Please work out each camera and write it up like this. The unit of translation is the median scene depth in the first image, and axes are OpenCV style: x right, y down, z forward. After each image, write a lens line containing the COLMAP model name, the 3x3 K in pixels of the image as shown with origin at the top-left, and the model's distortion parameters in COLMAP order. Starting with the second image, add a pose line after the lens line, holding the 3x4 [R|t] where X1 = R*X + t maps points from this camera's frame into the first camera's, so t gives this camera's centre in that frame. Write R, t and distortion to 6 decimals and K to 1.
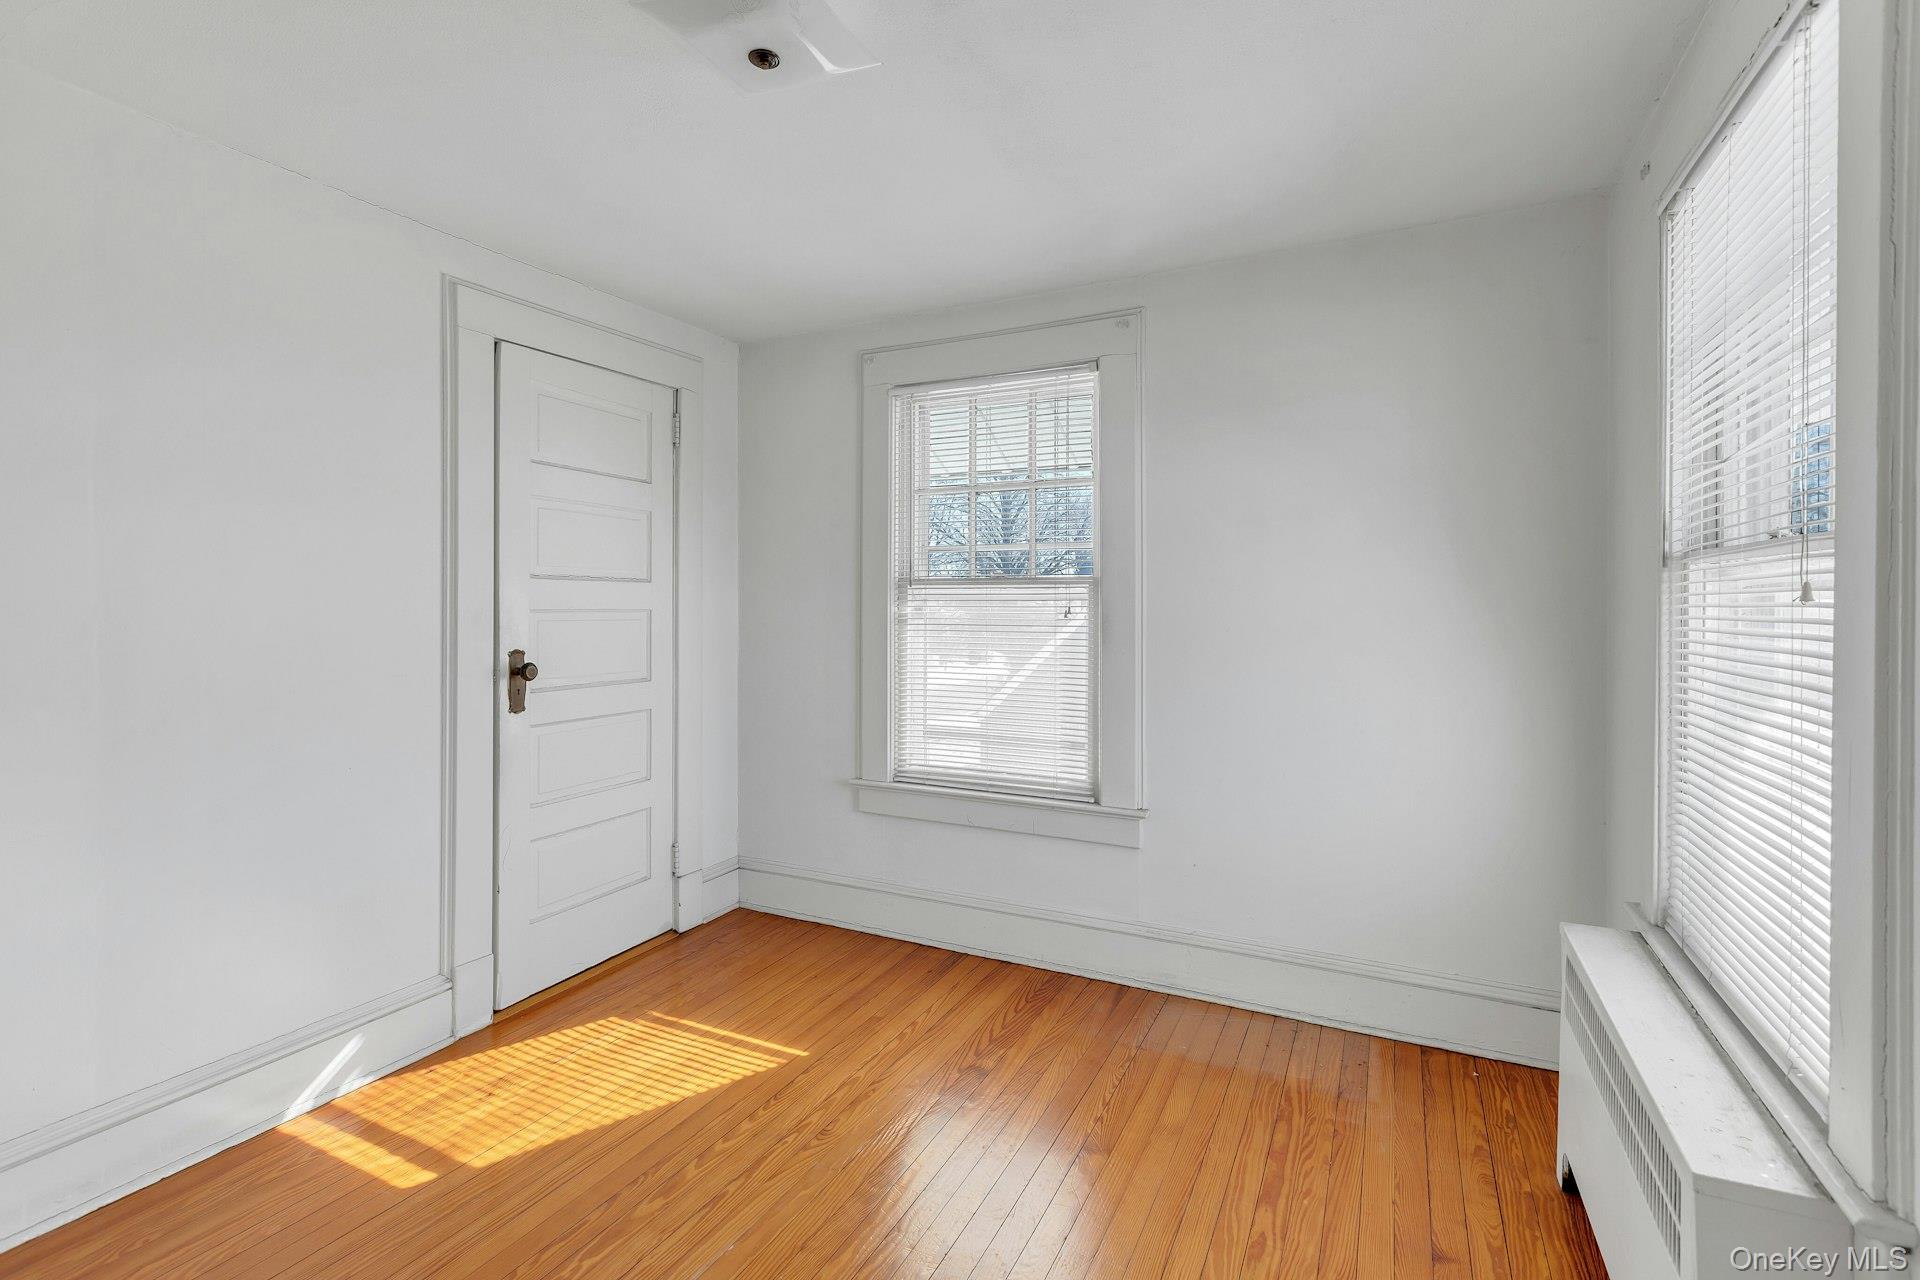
lens RADIAL K [[862.2, 0, 952.6], [0, 862.2, 609.4], [0, 0, 1]] dist [0.001532, 0.000003]
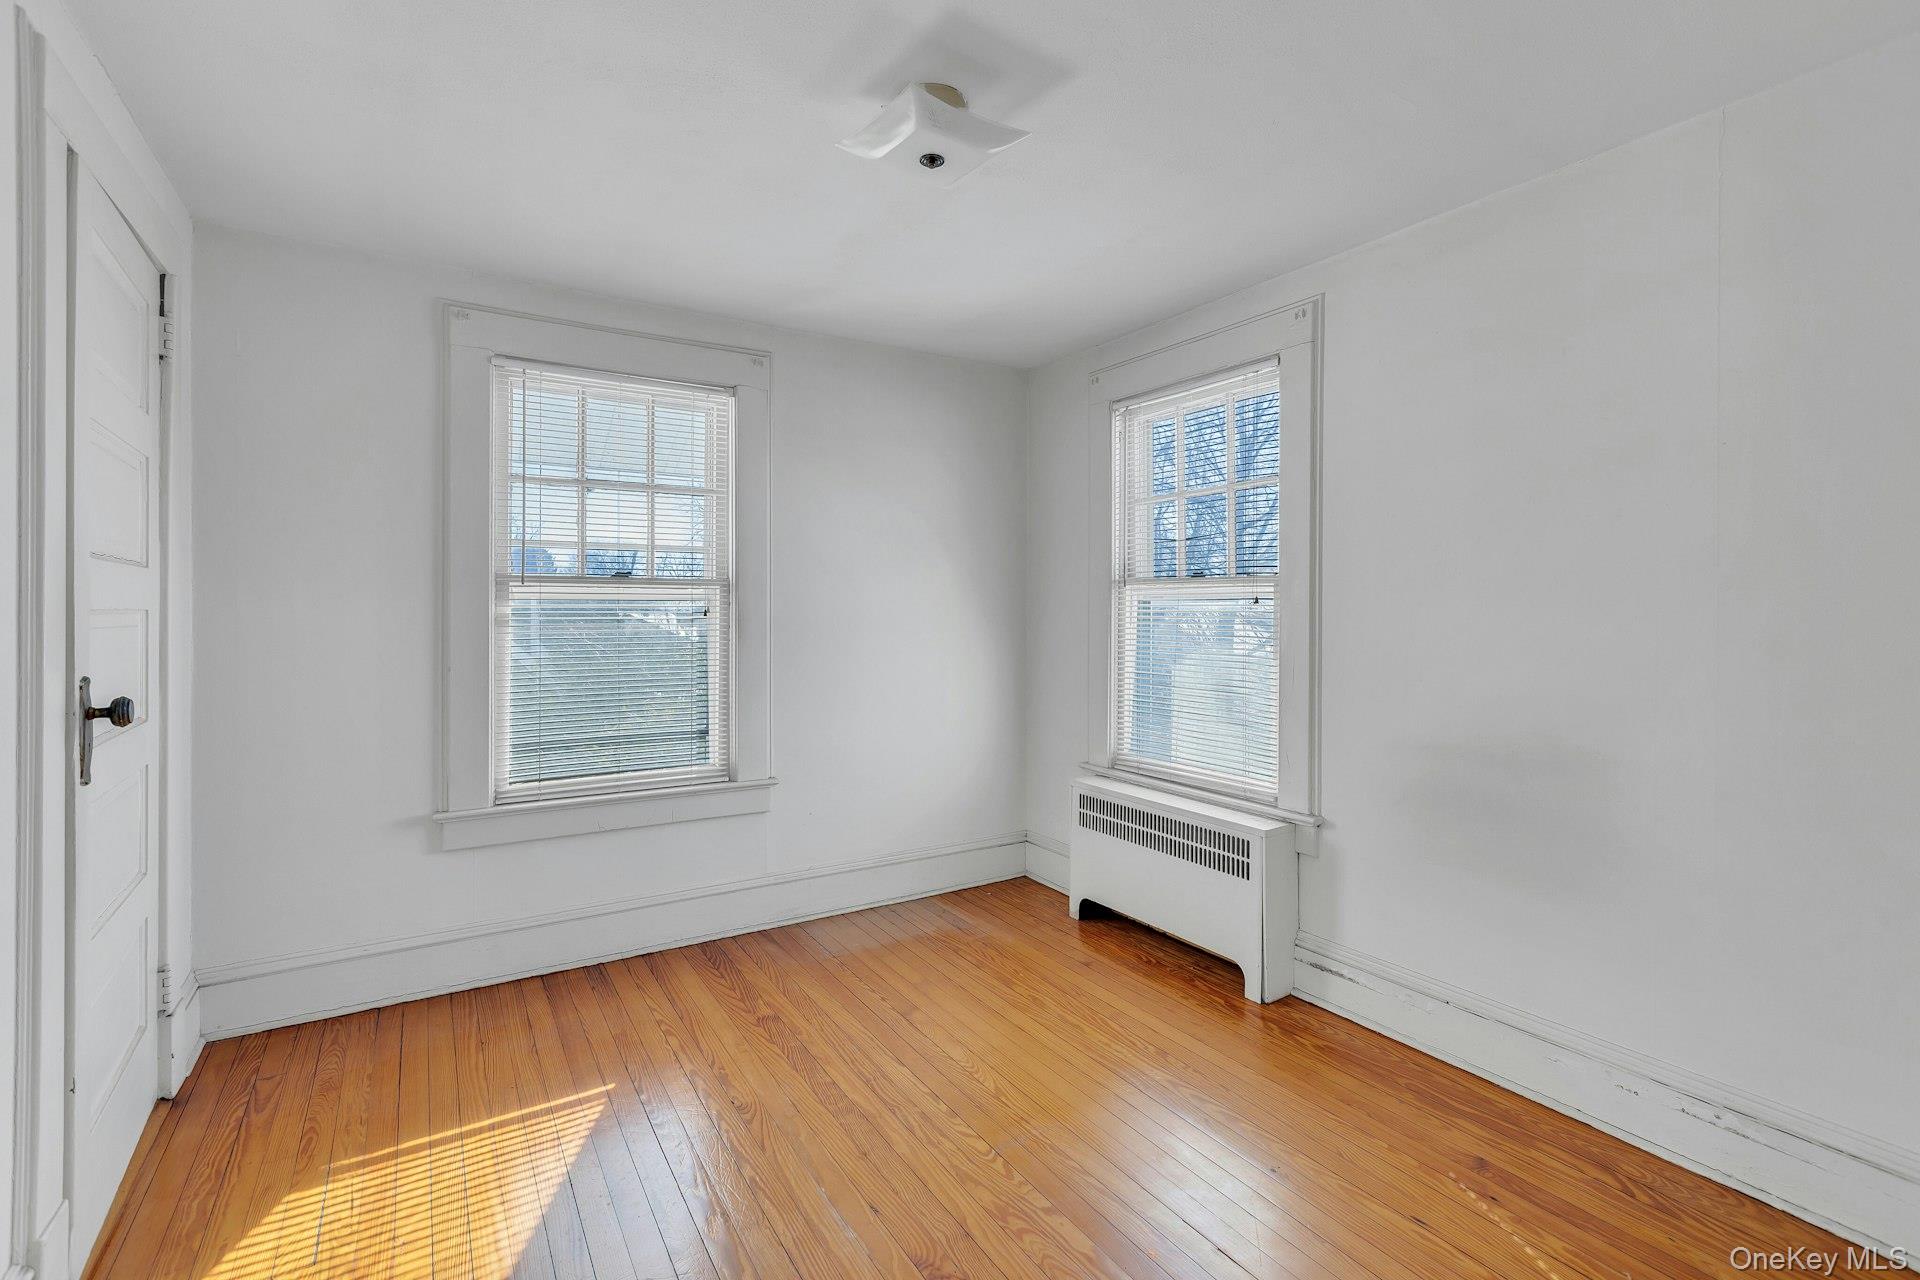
lens RADIAL K [[862.2, 0, 952.6], [0, 862.2, 609.4], [0, 0, 1]] dist [0.001532, 0.000003]
pose [[0.525336, -0.002842, 0.850890, -0.712614], [0.002265, 0.999996, 0.001942, -0.000240], [-0.850892, 0.000907, 0.525340, 0.181452]]
